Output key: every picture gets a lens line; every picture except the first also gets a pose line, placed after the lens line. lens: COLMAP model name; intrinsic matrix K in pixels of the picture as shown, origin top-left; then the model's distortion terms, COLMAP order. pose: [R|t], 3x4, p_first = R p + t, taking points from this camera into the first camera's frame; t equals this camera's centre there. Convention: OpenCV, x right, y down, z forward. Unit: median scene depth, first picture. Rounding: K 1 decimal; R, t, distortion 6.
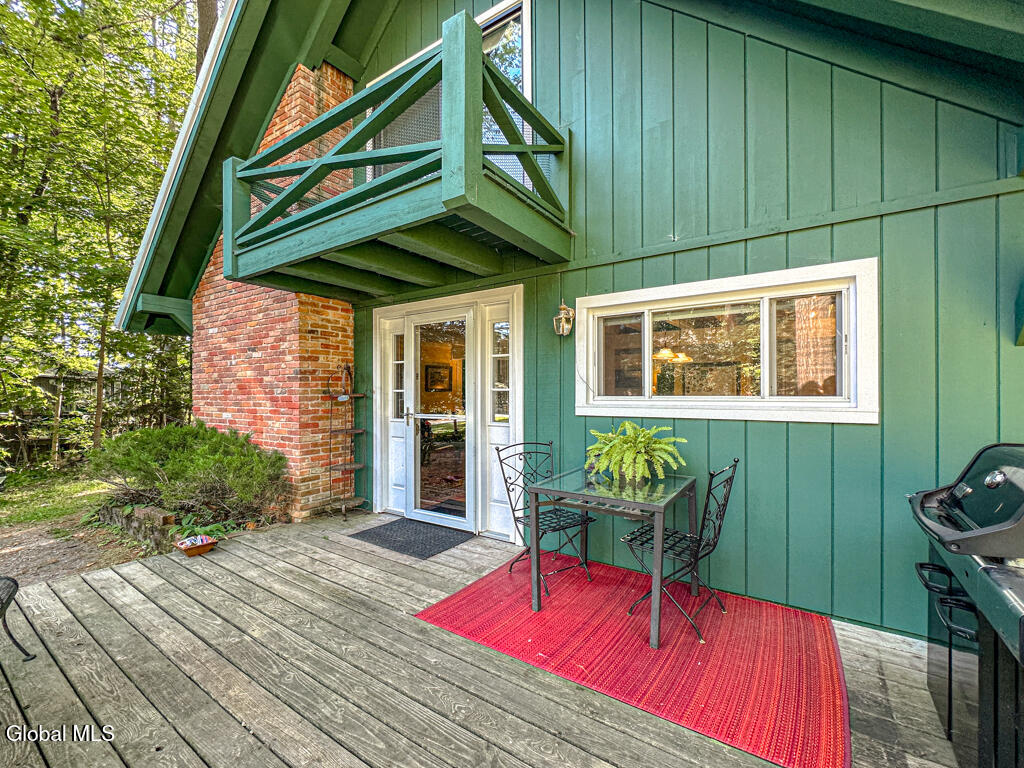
lens RADIAL K [[397.3, 0, 470.1], [0, 397.3, 396.6], [0, 0, 1]] dist [-0.000728, 0.000003]
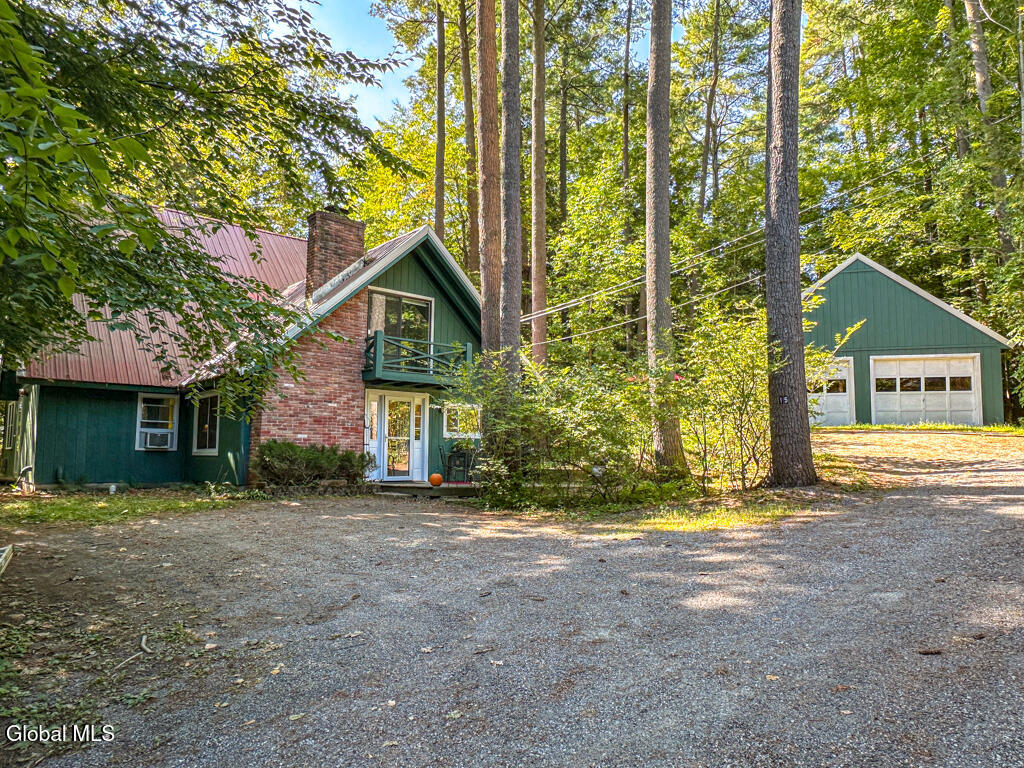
lens RADIAL K [[668.8, 0, 515.0], [0, 668.8, 413.0], [0, 0, 1]] dist [-0.030333, -0.003348]
pose [[0.255114, 0.065863, 0.964665, -4.746151], [-0.004819, 0.997752, -0.066848, 0.203954], [-0.966899, 0.012405, 0.254857, -0.958015]]
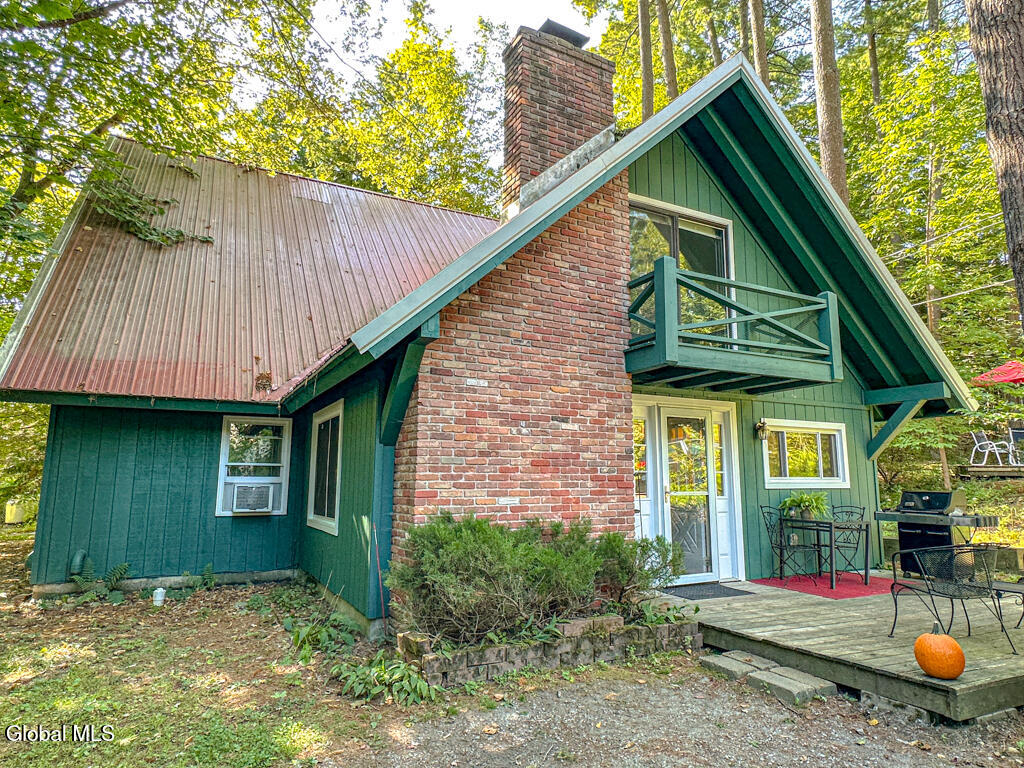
lens RADIAL K [[633.8, 0, 512.0], [0, 633.8, 384.0], [0, 0, 1]] dist [0.001960, 0.002539]
pose [[0.477521, 0.134947, 0.868195, -2.478909], [0.000502, 0.988093, -0.153859, 0.020968], [-0.878620, 0.073906, 0.471768, 0.620111]]
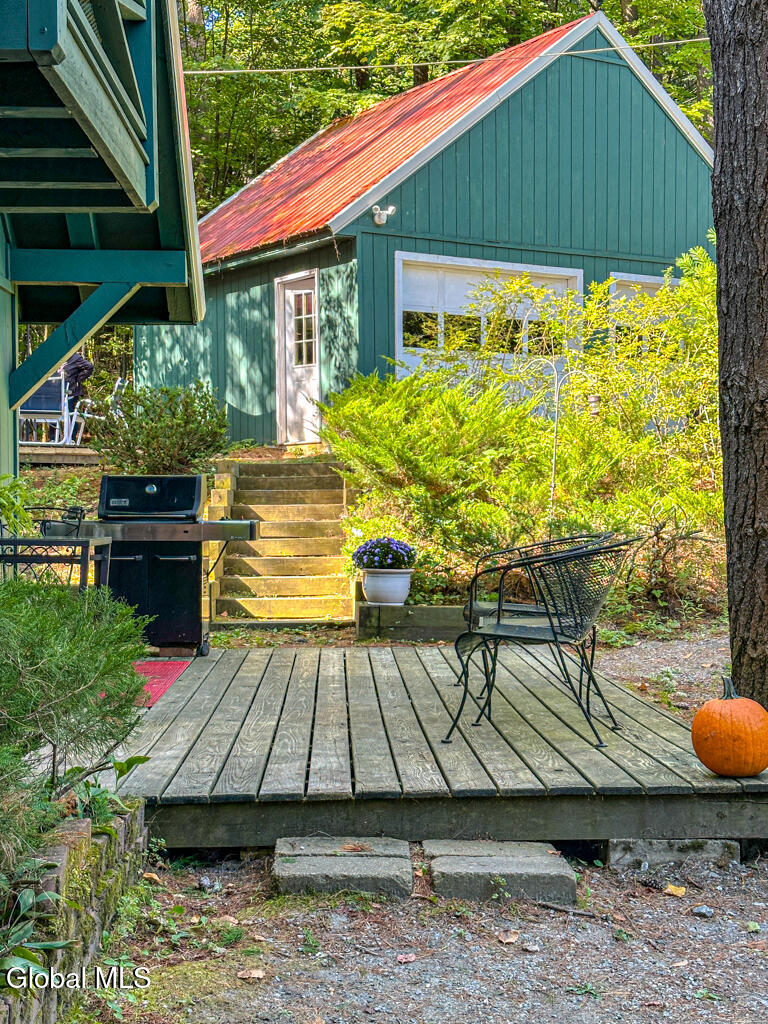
lens RADIAL K [[1484.8, 0, 384.0], [0, 1484.8, 512.0], [0, 0, 1]] dist [0.130163, 0.039727]
pose [[-0.571174, -0.003319, 0.820822, -2.013468], [0.012371, 0.999843, 0.012651, 0.095579], [-0.820736, 0.017381, -0.571043, 1.655508]]
